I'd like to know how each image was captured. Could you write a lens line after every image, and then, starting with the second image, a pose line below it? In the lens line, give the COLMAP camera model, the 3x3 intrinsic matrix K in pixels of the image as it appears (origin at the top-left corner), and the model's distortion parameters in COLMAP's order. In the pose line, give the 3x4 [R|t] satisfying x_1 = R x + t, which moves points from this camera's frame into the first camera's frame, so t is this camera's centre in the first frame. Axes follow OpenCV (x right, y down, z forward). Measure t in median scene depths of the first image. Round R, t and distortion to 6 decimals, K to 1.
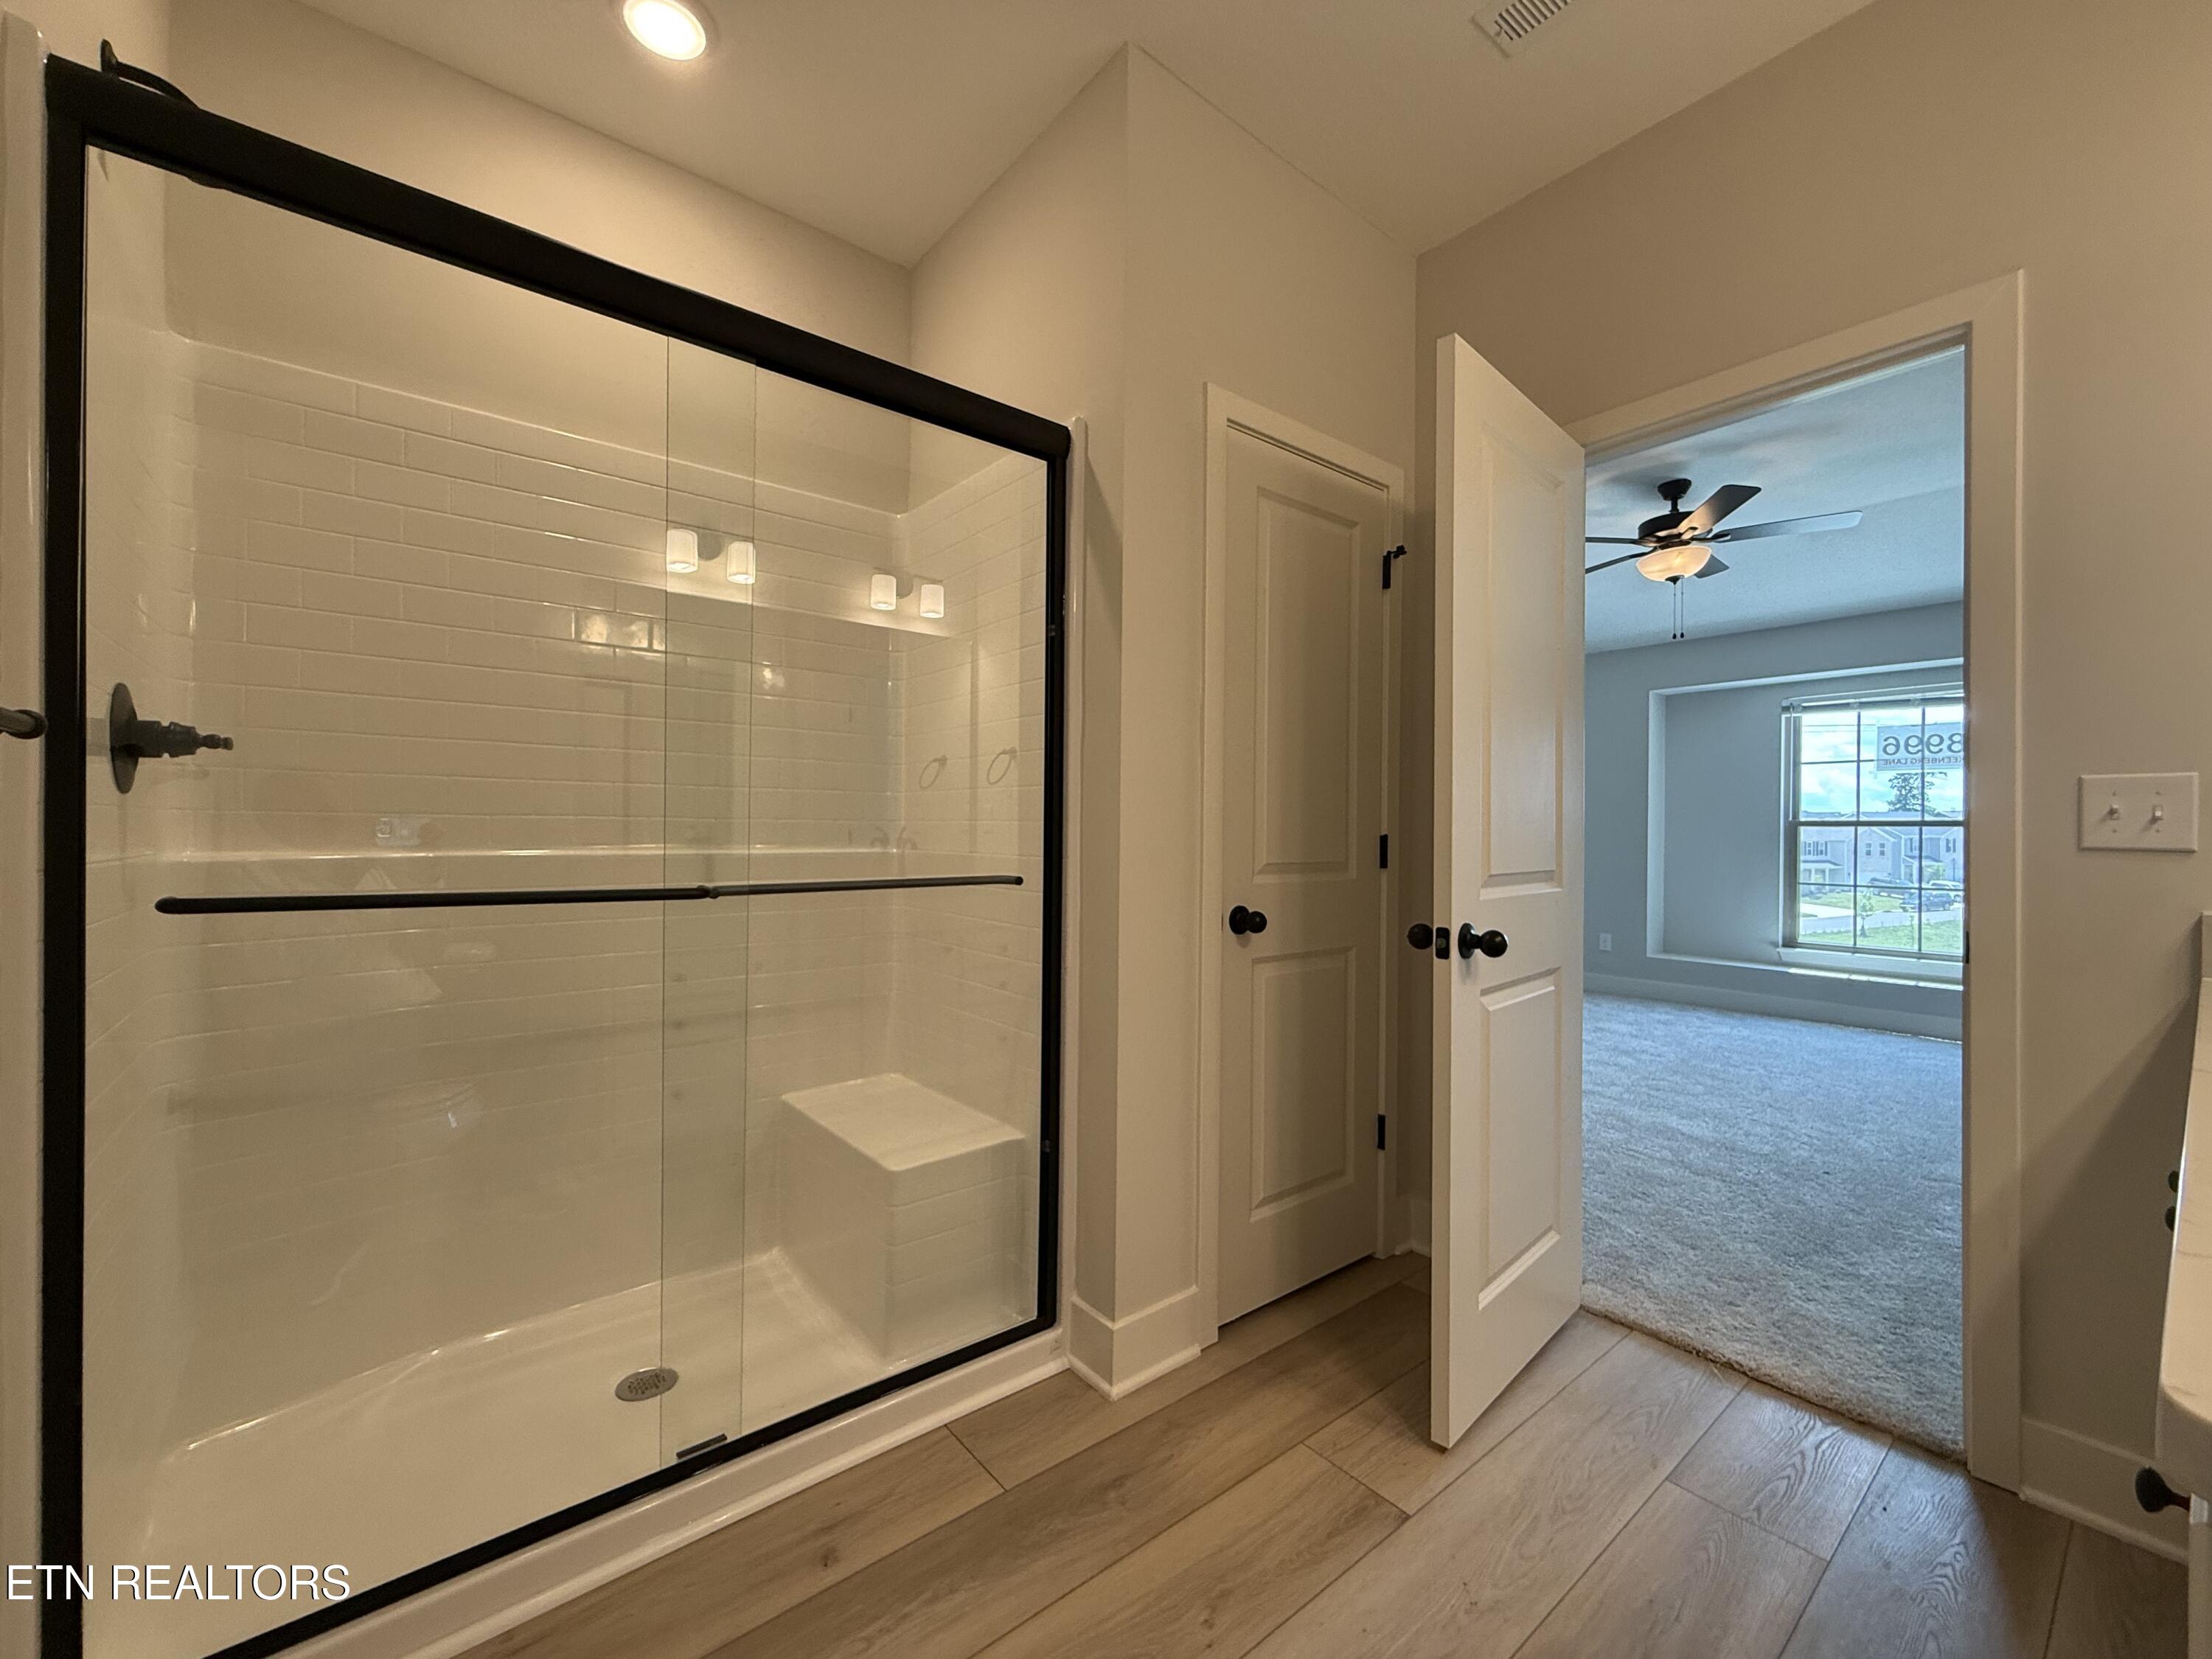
lens RADIAL K [[880.1, 0, 1106.0], [0, 880.1, 829.5], [0, 0, 1]] dist [-0.001049, -0.000062]
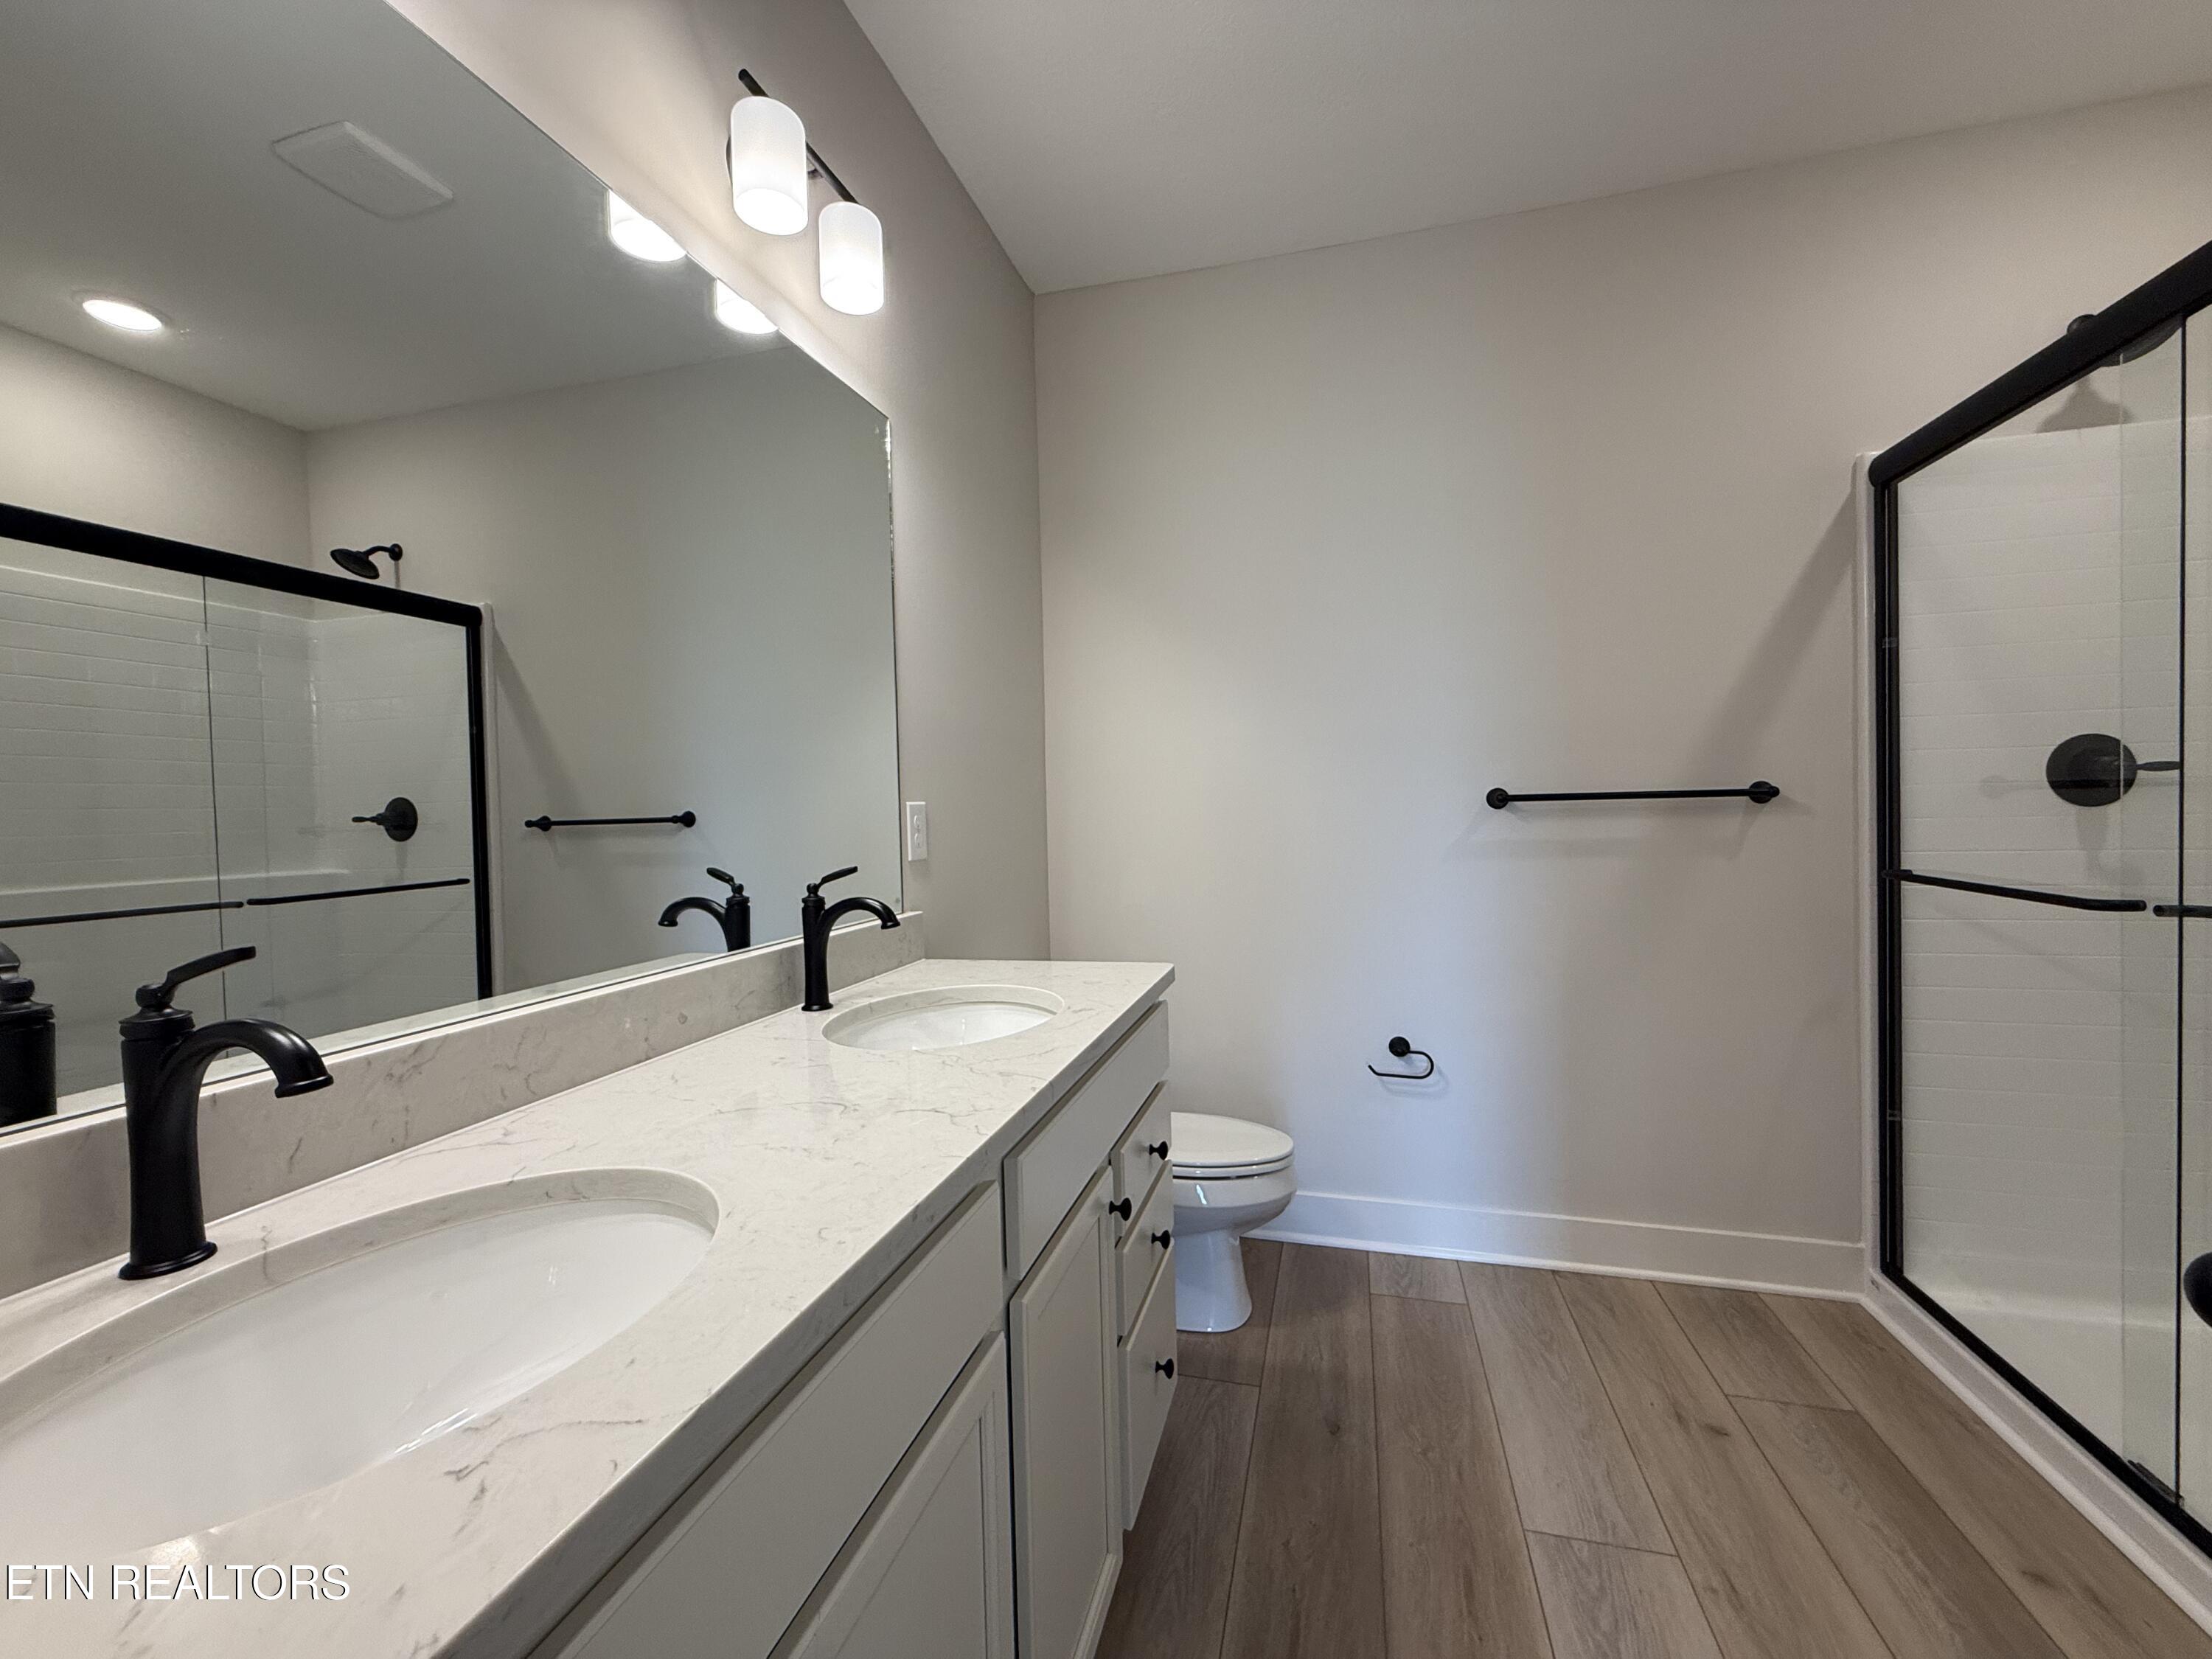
lens RADIAL K [[880.1, 0, 1106.0], [0, 880.1, 829.5], [0, 0, 1]] dist [-0.001049, -0.000062]
pose [[0.805986, -0.052016, 0.589645, -0.090635], [0.032222, 0.998510, 0.044039, -0.073593], [-0.591057, -0.016496, 0.806461, -1.048878]]
